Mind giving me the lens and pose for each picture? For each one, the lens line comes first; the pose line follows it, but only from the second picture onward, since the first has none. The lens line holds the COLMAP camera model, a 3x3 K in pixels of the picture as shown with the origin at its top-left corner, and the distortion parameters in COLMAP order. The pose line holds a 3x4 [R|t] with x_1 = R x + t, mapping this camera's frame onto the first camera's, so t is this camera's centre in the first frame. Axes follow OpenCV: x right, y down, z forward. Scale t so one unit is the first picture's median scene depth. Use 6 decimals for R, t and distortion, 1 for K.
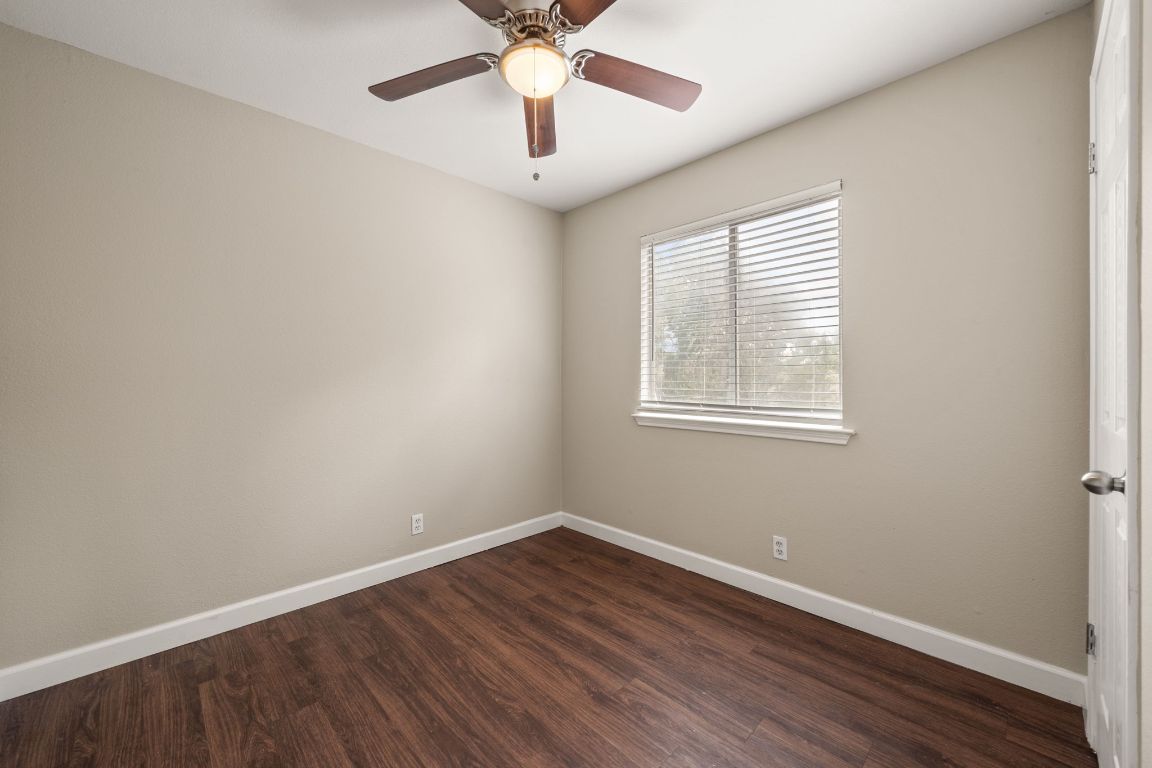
lens RADIAL K [[441.9, 0, 571.6], [0, 441.9, 372.6], [0, 0, 1]] dist [0.000318, 0.000107]
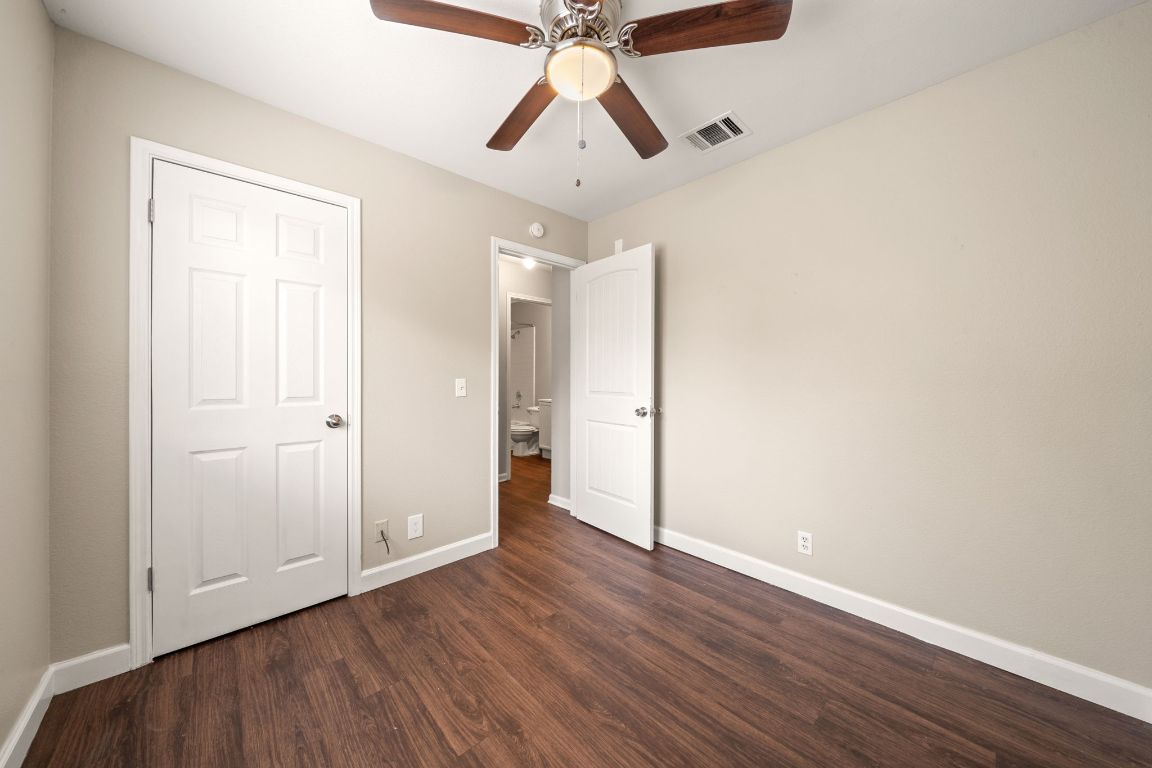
lens RADIAL K [[397.8, 0, 578.8], [0, 397.8, 377.6], [0, 0, 1]] dist [0.000119, -0.000008]
pose [[-1.000000, -0.000745, -0.000158, -0.067661], [-0.000742, 0.999886, -0.015081, 0.019433], [0.000169, -0.015081, -0.999886, 1.648972]]
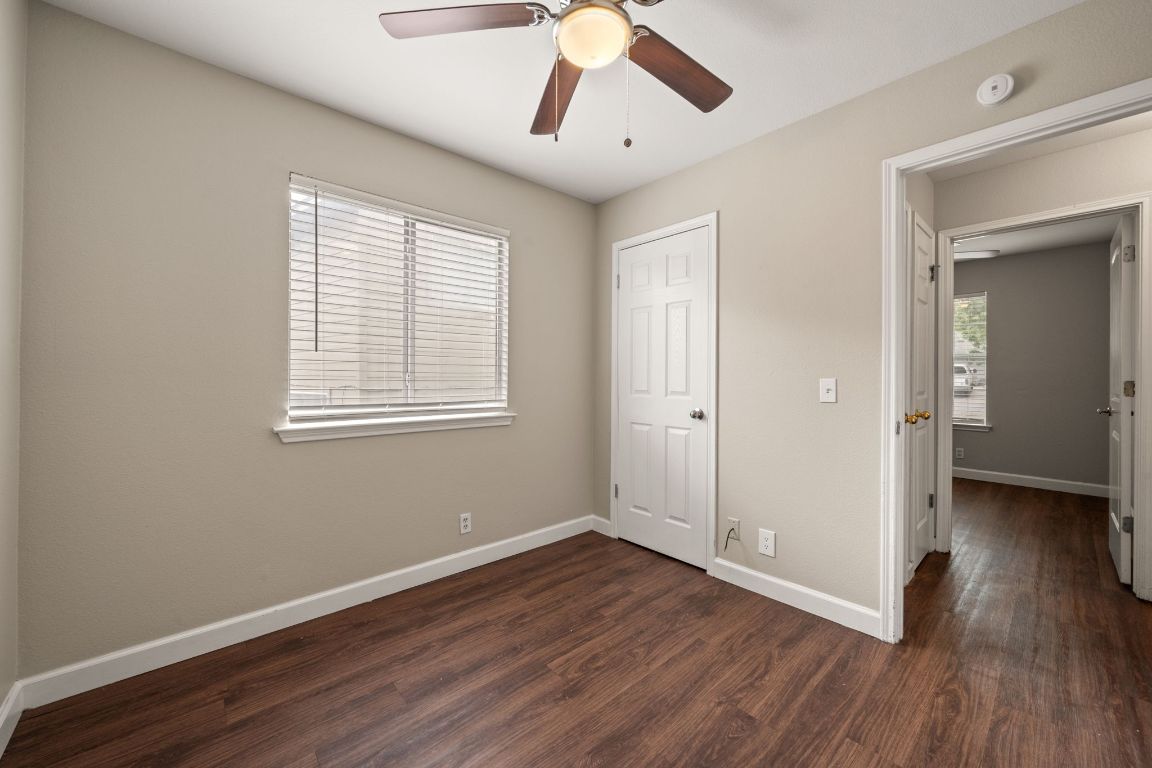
lens RADIAL K [[441.9, 0, 571.6], [0, 441.9, 372.6], [0, 0, 1]] dist [0.000318, 0.000107]
pose [[0.038606, 0.009780, 0.999207, -0.857180], [-0.019295, 0.999773, -0.009040, 0.011225], [-0.999068, -0.018931, 0.038786, 0.873314]]
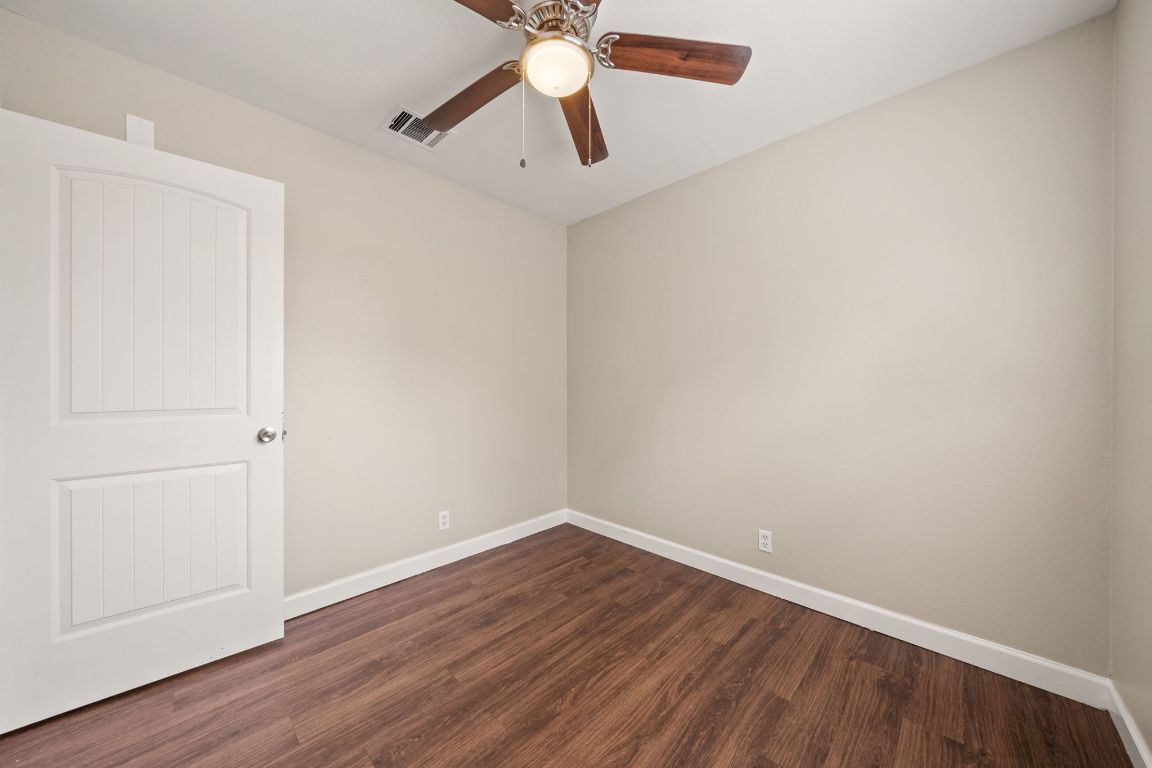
lens RADIAL K [[397.8, 0, 578.8], [0, 397.8, 377.6], [0, 0, 1]] dist [0.000119, -0.000008]
pose [[0.040154, -0.007235, -0.999167, 0.696953], [0.016545, 0.999842, -0.006575, 0.005155], [0.999057, -0.016267, 0.040268, 0.881560]]
